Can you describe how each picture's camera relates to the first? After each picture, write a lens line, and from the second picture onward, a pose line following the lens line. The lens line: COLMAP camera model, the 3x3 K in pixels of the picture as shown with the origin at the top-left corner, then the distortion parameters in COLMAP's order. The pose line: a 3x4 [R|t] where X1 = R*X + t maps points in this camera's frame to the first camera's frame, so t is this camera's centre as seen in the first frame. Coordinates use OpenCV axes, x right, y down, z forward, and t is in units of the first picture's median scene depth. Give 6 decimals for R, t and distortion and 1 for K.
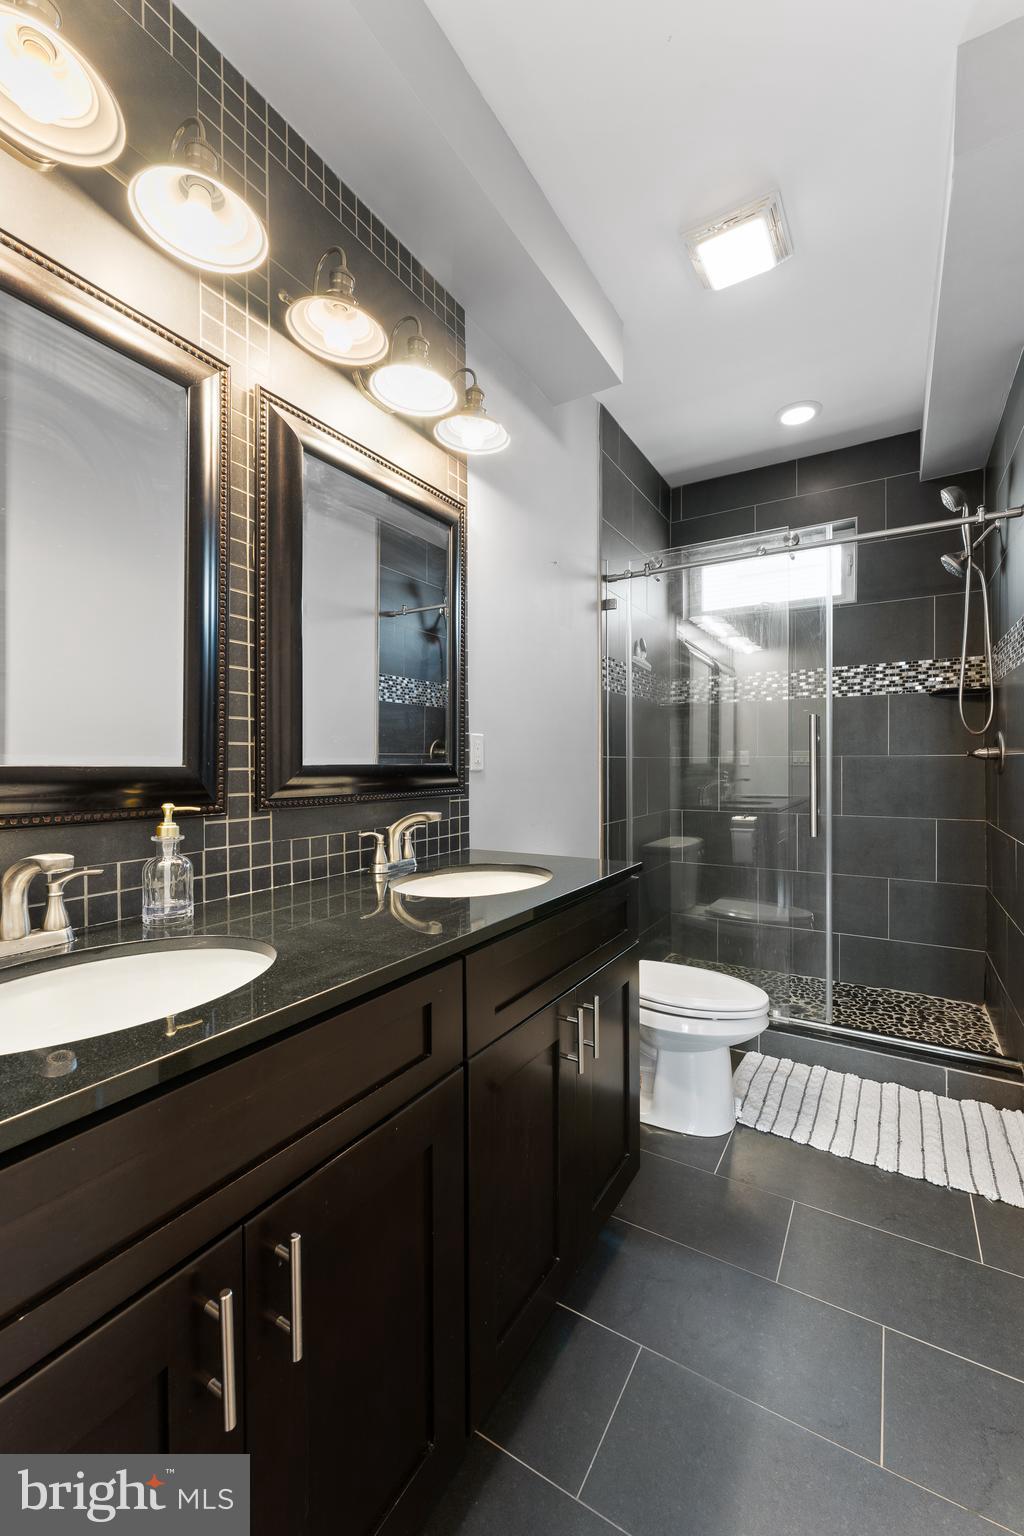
lens RADIAL K [[627.1, 0, 515.7], [0, 627.1, 760.7], [0, 0, 1]] dist [-0.000250, 0.000207]
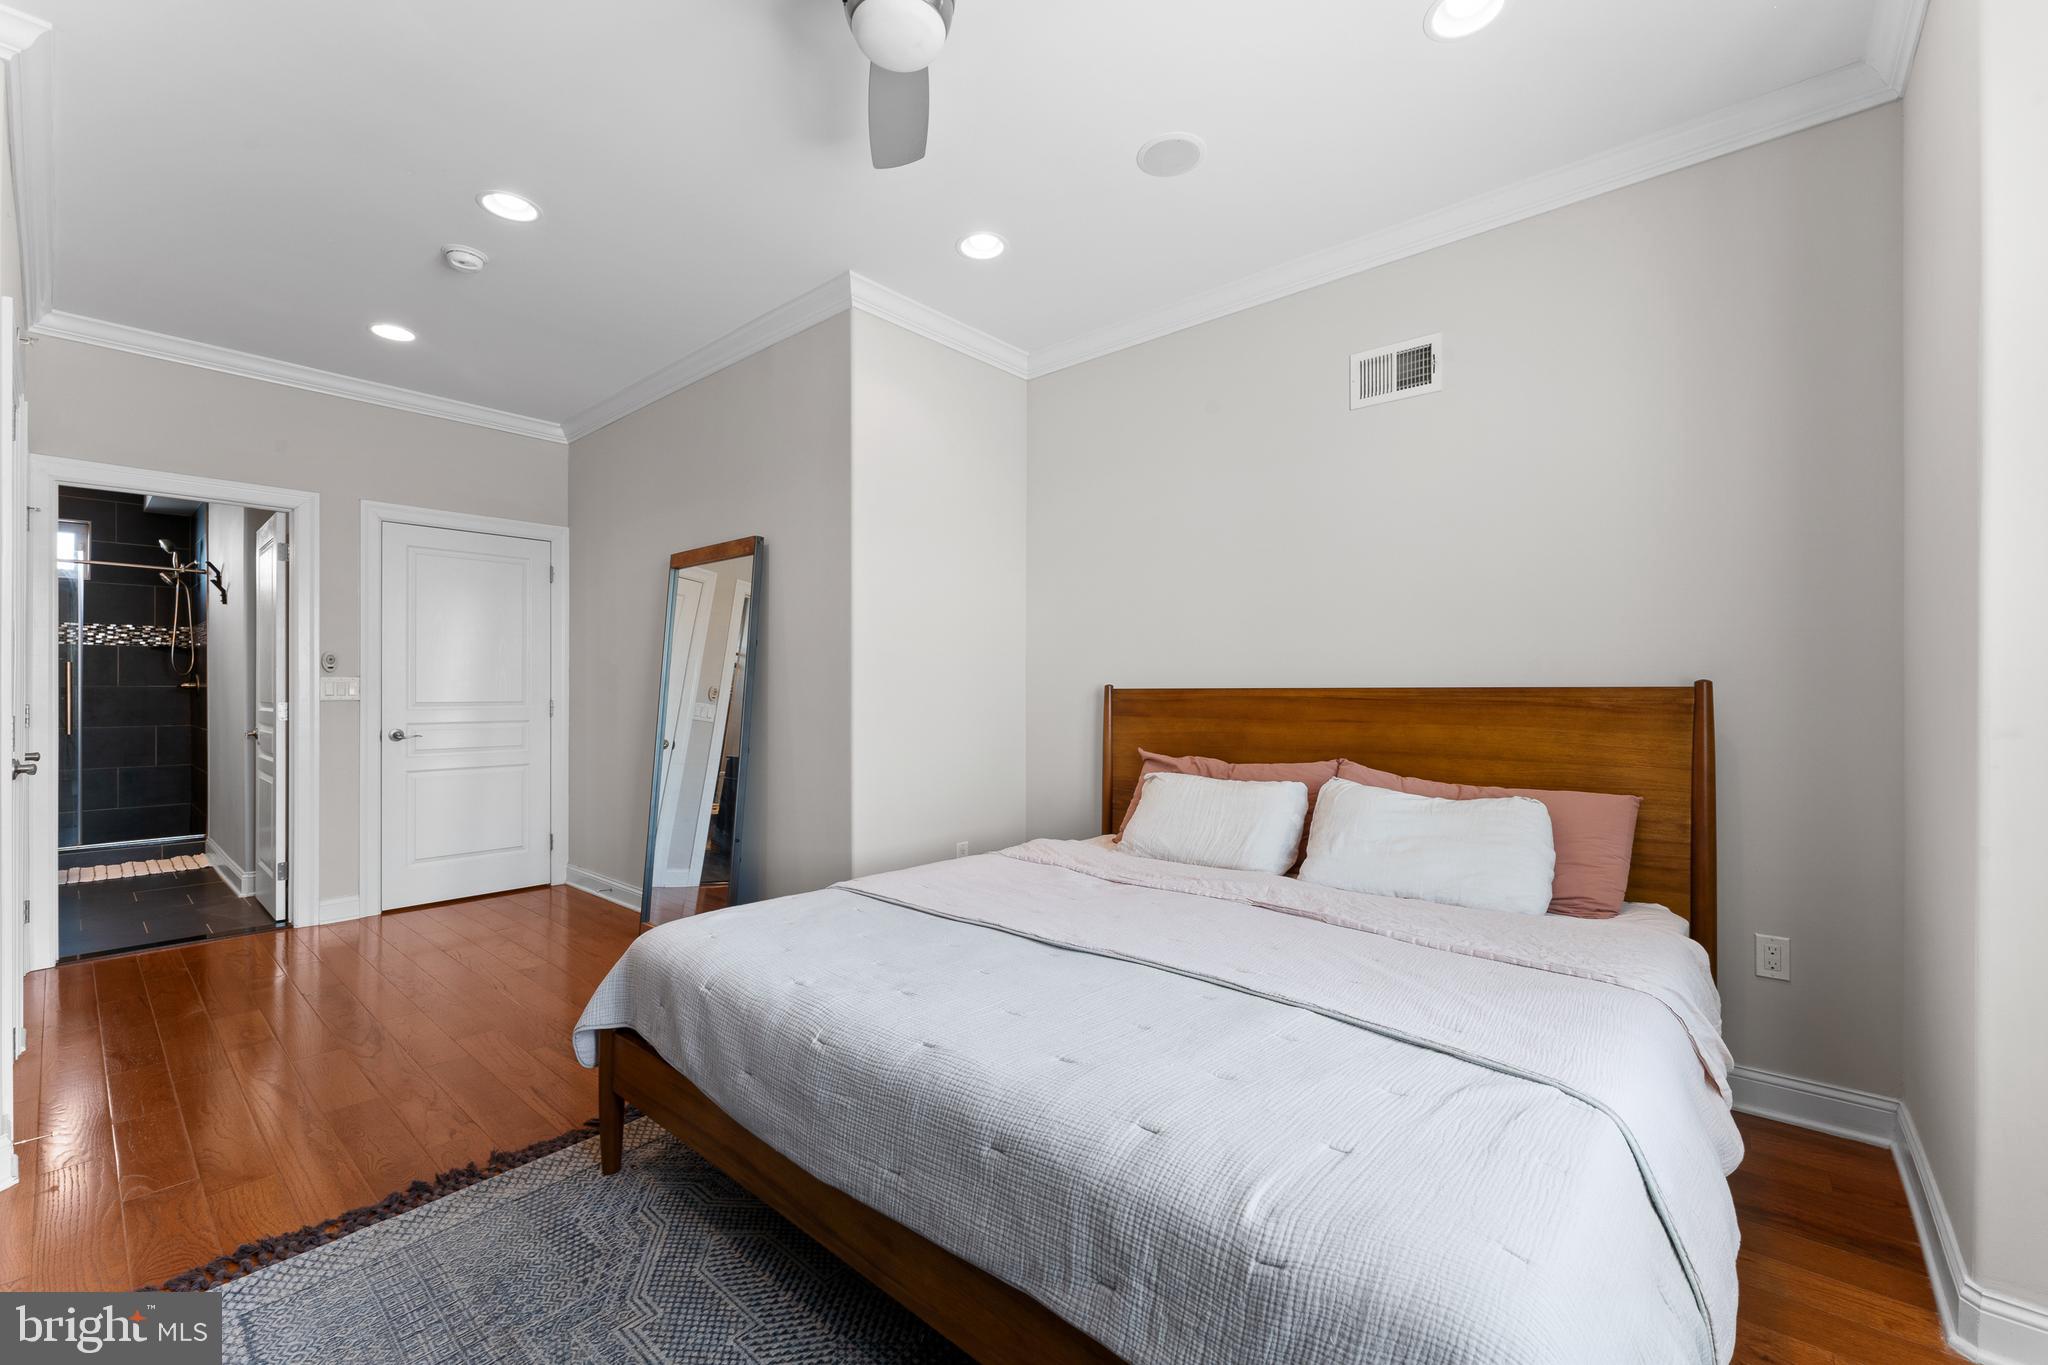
lens RADIAL K [[836.1, 0, 979.1], [0, 836.1, 708.9], [0, 0, 1]] dist [-0.000250, 0.000207]
pose [[0.193056, 0.011596, 0.981119, -1.449831], [0.023020, 0.999601, -0.016344, 0.187956], [-0.980918, 0.025740, 0.192712, -2.095113]]
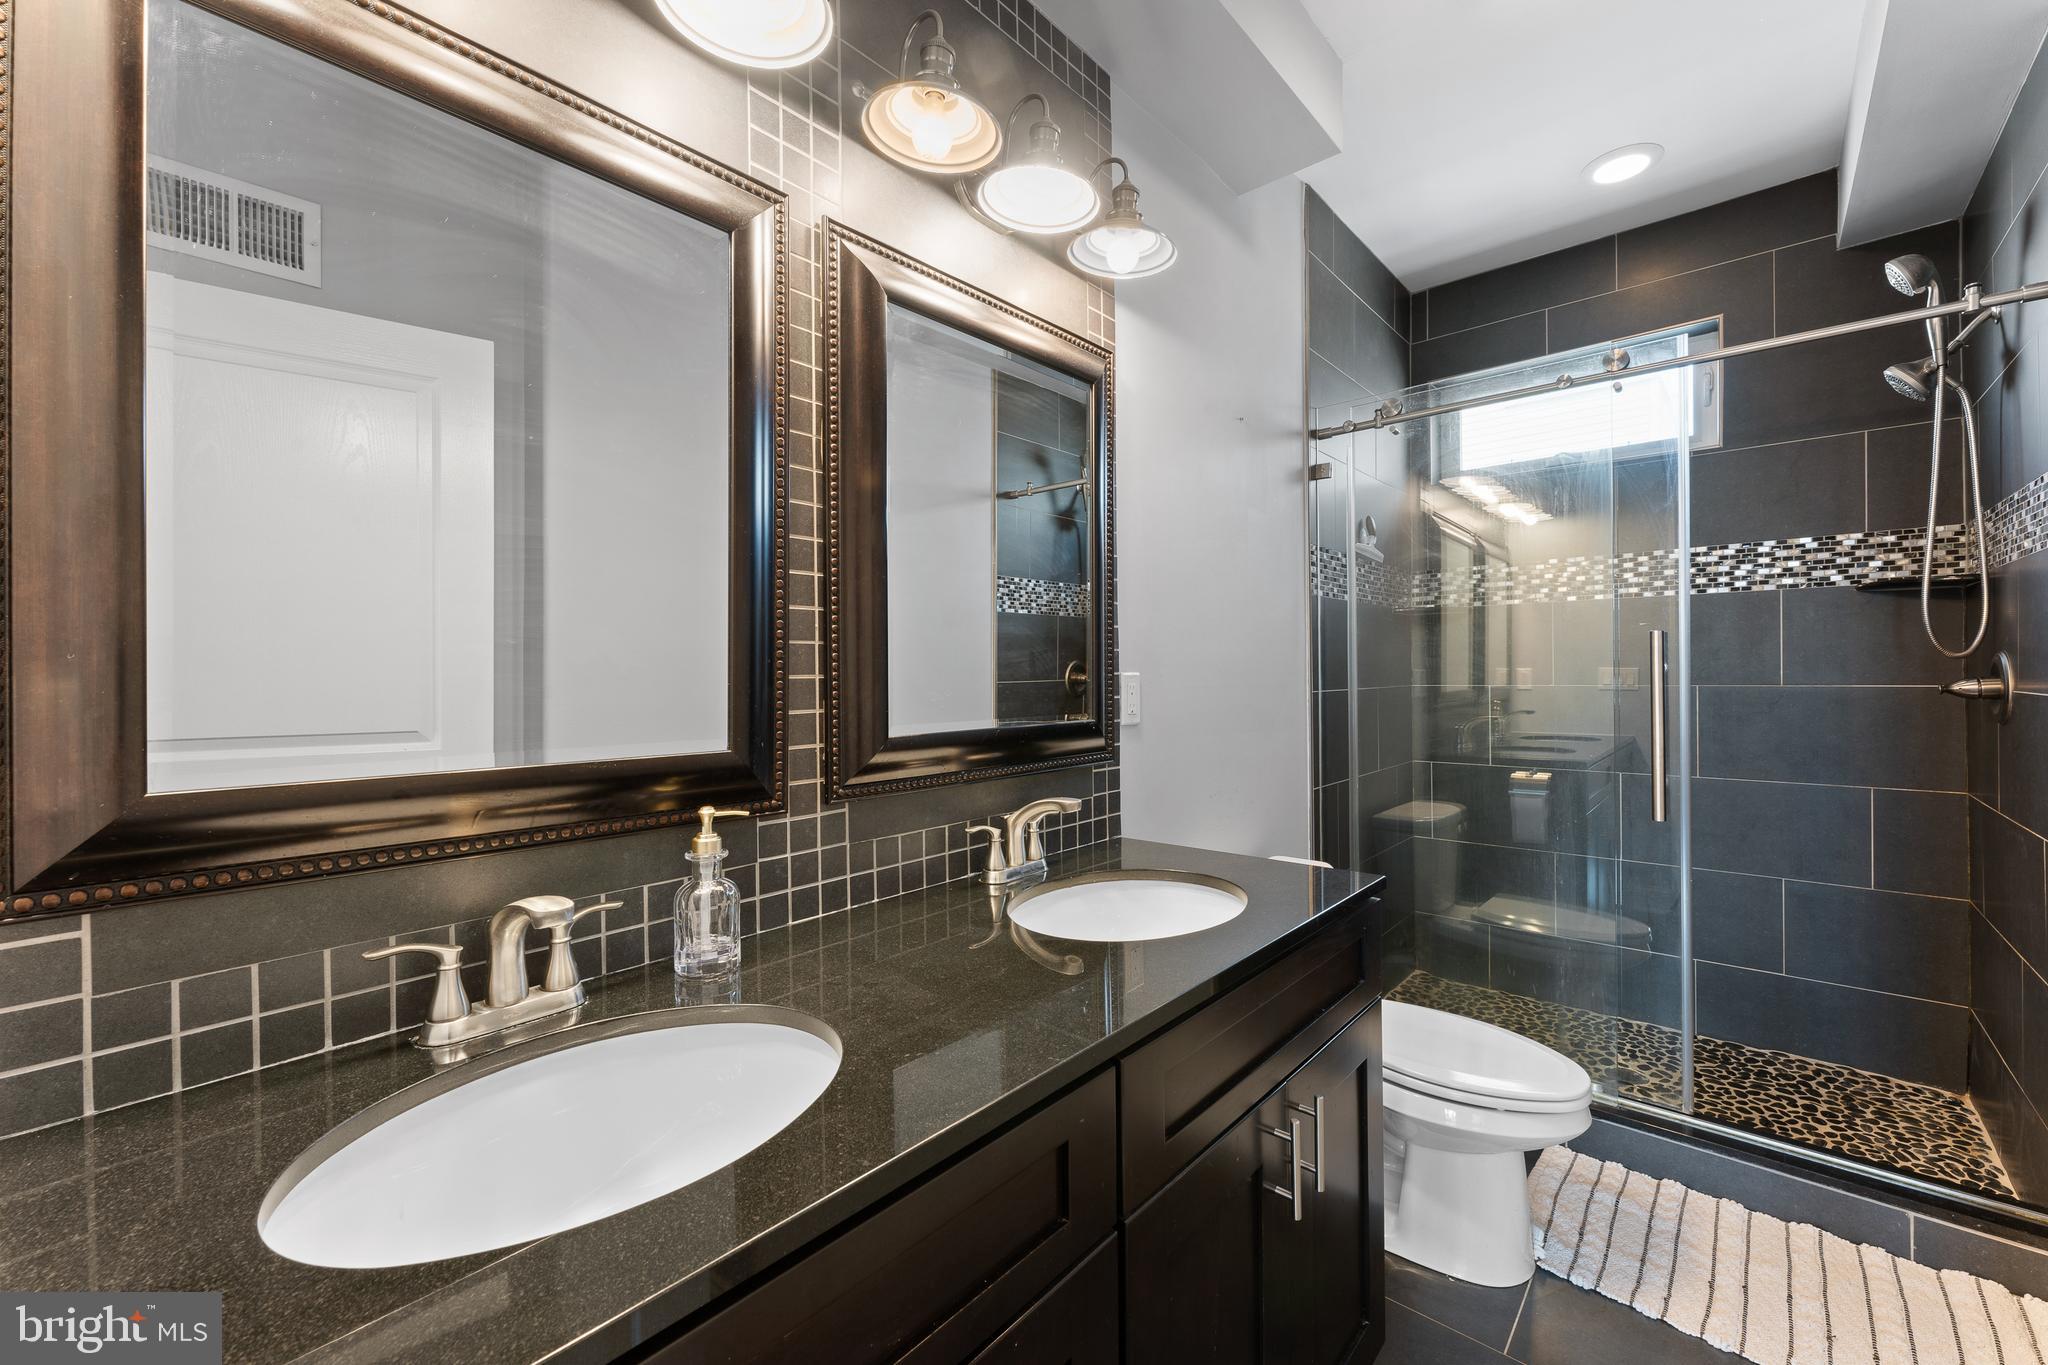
lens RADIAL K [[836.1, 0, 1027.2], [0, 836.1, 671.6], [0, 0, 1]] dist [-0.000250, 0.000207]
pose [[0.983579, -0.006036, -0.180377, -0.005856], [0.005111, 0.999971, -0.005591, -0.033277], [0.180406, 0.004577, 0.983582, 0.047004]]
